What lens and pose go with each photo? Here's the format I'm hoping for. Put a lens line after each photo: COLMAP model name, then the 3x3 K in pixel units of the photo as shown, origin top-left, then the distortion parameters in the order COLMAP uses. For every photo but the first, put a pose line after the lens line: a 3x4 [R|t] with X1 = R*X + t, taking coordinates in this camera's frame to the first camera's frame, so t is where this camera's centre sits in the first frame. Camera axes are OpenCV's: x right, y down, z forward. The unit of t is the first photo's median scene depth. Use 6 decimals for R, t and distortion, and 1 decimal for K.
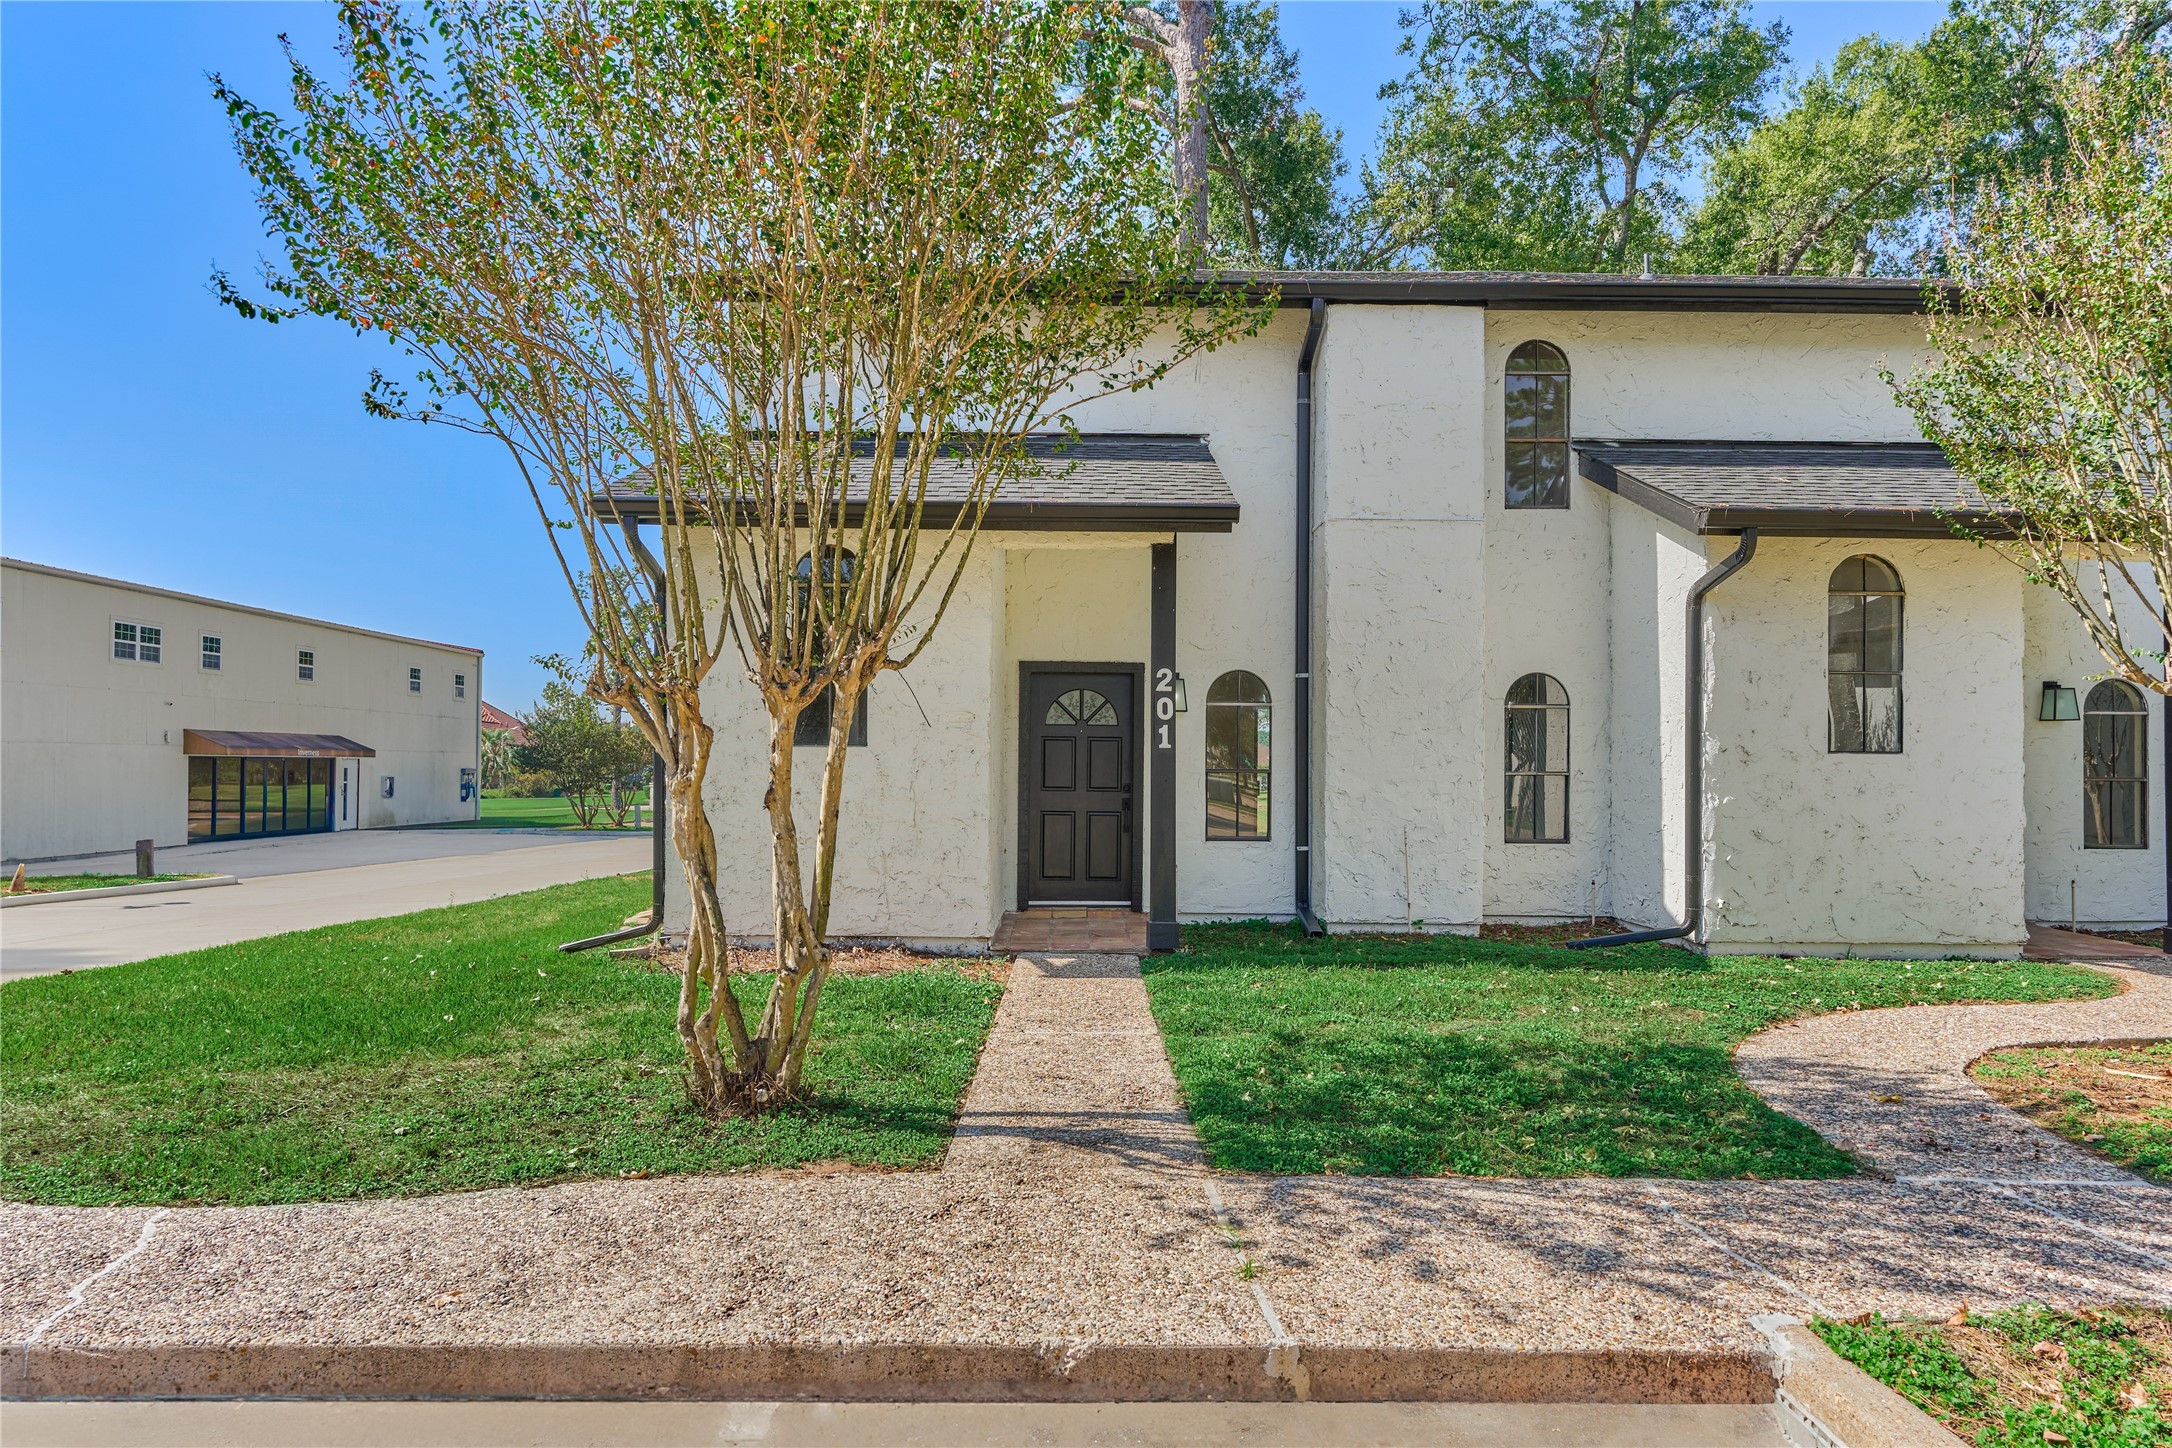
lens RADIAL K [[1334.6, 0, 1101.2], [0, 1334.6, 779.1], [0, 0, 1]] dist [0.006038, 0.000565]
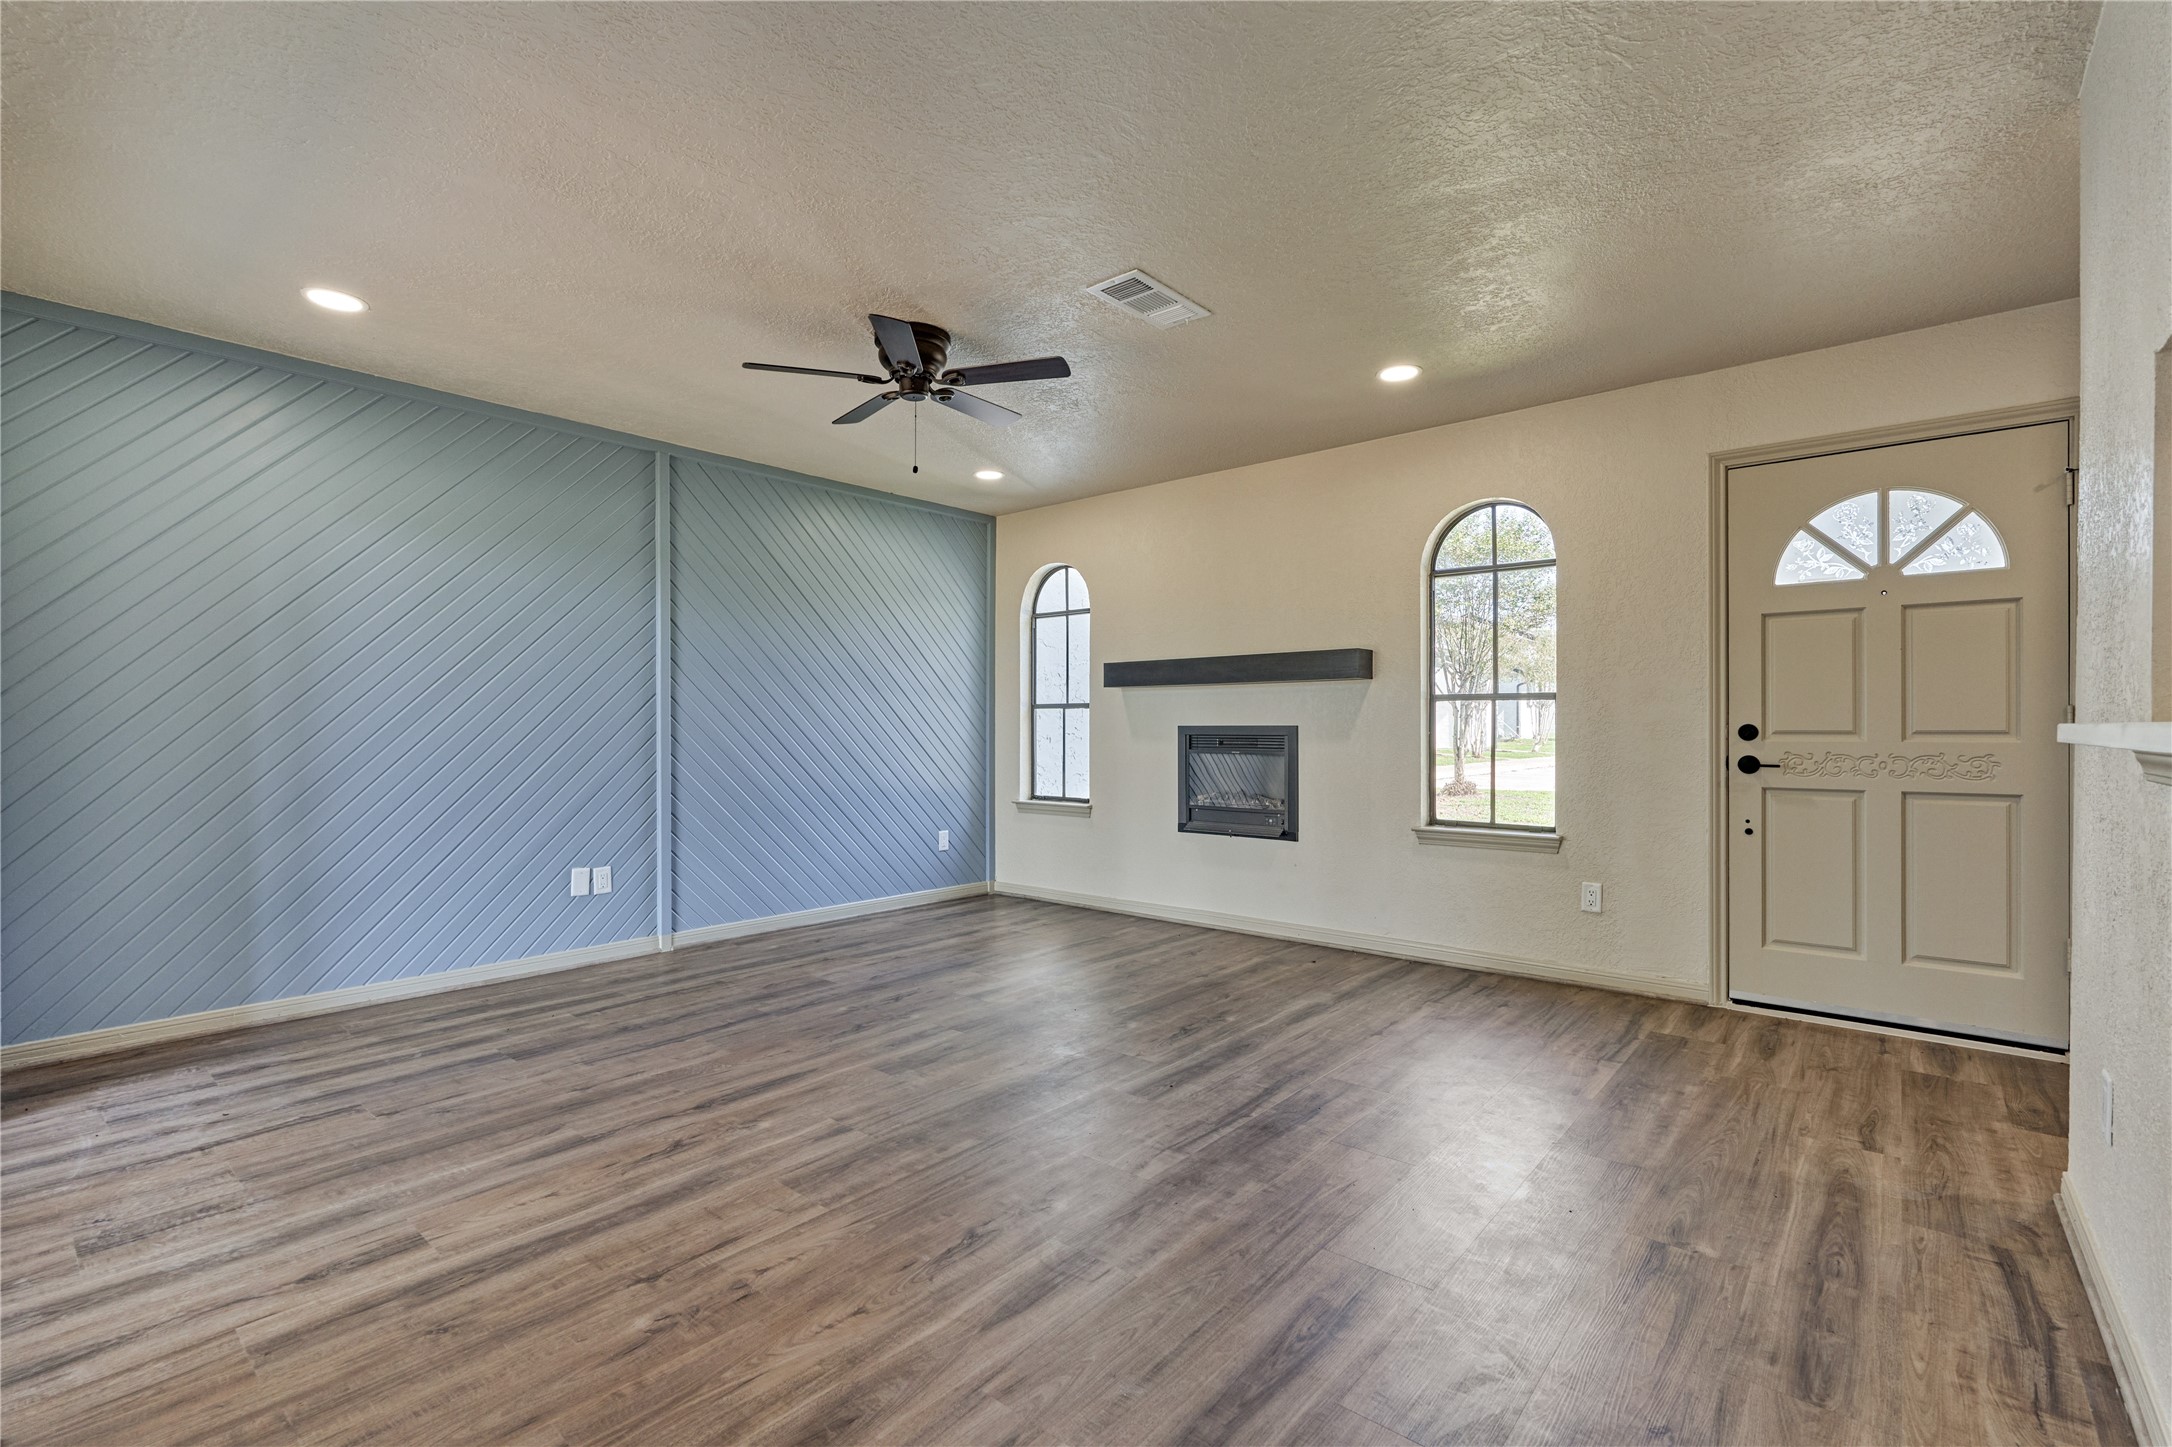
lens RADIAL K [[953.2, 0, 1085.7], [0, 953.2, 728.7], [0, 0, 1]] dist [-0.003100, 0.000434]
pose [[0.746268, -0.001164, -0.665644, -0.003831], [0.010073, 0.999904, 0.009544, 0.000372], [0.665569, -0.013827, 0.746208, 0.656473]]
